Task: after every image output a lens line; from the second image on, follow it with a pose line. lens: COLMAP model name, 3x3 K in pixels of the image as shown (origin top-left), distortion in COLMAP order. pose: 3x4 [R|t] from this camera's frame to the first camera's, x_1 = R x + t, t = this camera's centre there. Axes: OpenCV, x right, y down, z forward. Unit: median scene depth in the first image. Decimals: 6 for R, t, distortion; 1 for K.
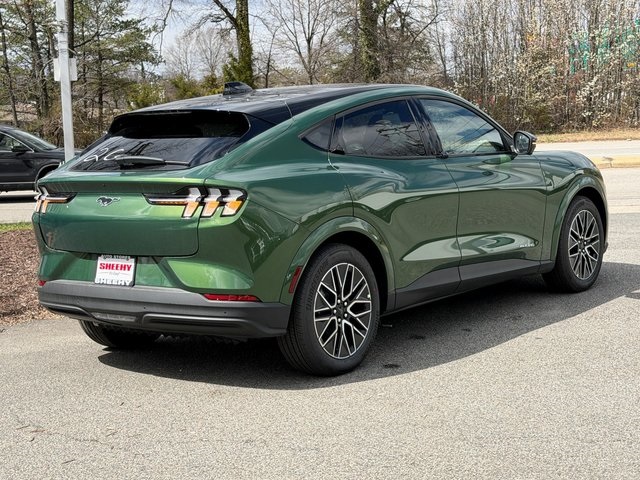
lens RADIAL K [[1114.3, 0, 320.6], [0, 1114.3, 240.7], [0, 0, 1]] dist [0.069654, 0.000000]
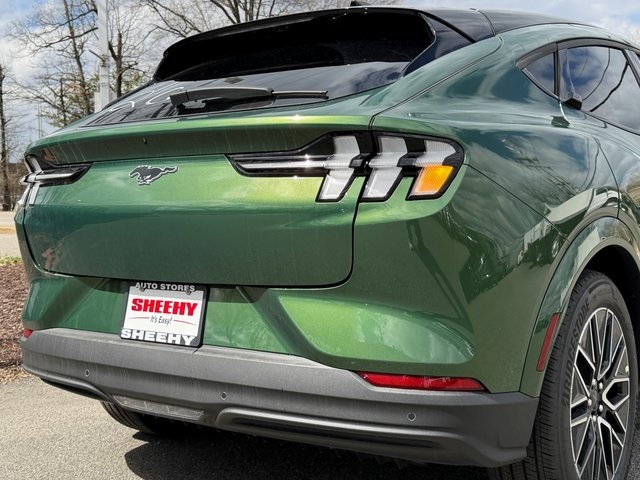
lens RADIAL K [[820.6, 0, 319.6], [0, 820.6, 237.9], [0, 0, 1]] dist [0.081875, 0.000000]
pose [[0.999542, 0.019512, 0.023148, -0.124193], [-0.018233, 0.998362, -0.054226, 0.011486], [-0.024168, 0.053779, 0.998260, 0.634742]]
